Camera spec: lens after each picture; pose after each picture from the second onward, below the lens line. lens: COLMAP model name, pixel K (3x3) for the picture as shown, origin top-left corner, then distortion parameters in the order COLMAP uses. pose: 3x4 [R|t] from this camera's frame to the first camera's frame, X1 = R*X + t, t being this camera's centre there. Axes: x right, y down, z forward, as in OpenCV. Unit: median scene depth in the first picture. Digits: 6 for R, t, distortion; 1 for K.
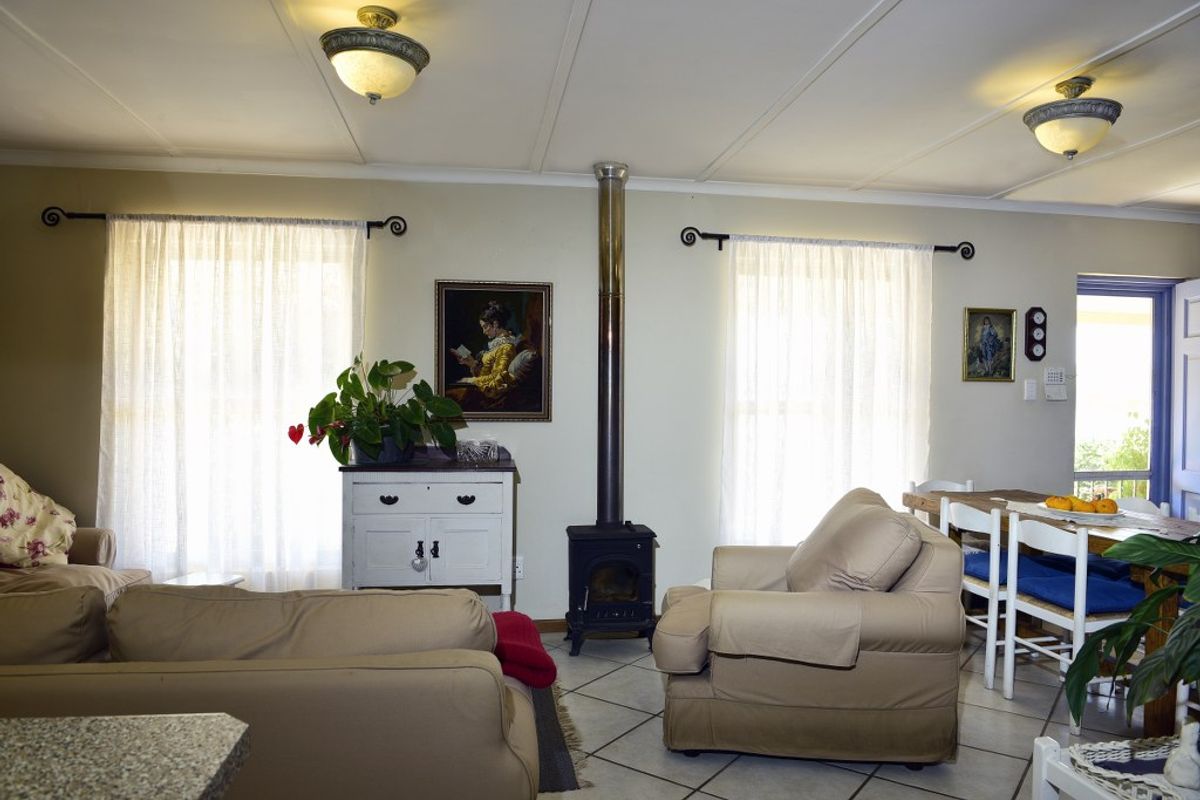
lens RADIAL K [[806.4, 0, 601.0], [0, 806.4, 399.1], [0, 0, 1]] dist [-0.039231, -0.004896]
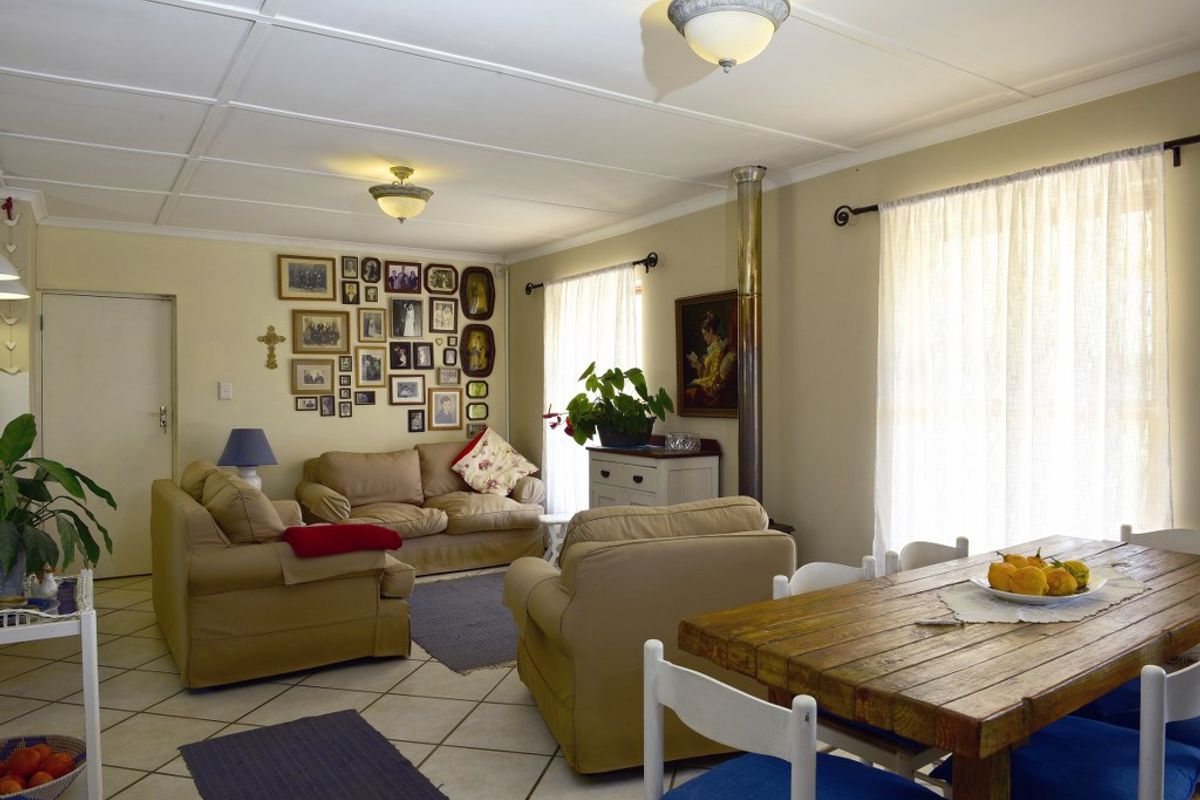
lens RADIAL K [[806.4, 0, 601.9], [0, 806.4, 397.9], [0, 0, 1]] dist [-0.039231, -0.004896]
pose [[0.423224, -0.003520, -0.906018, 0.827497], [0.002104, 0.999994, -0.002902, 0.003531], [0.906023, -0.000678, 0.423228, 0.382243]]
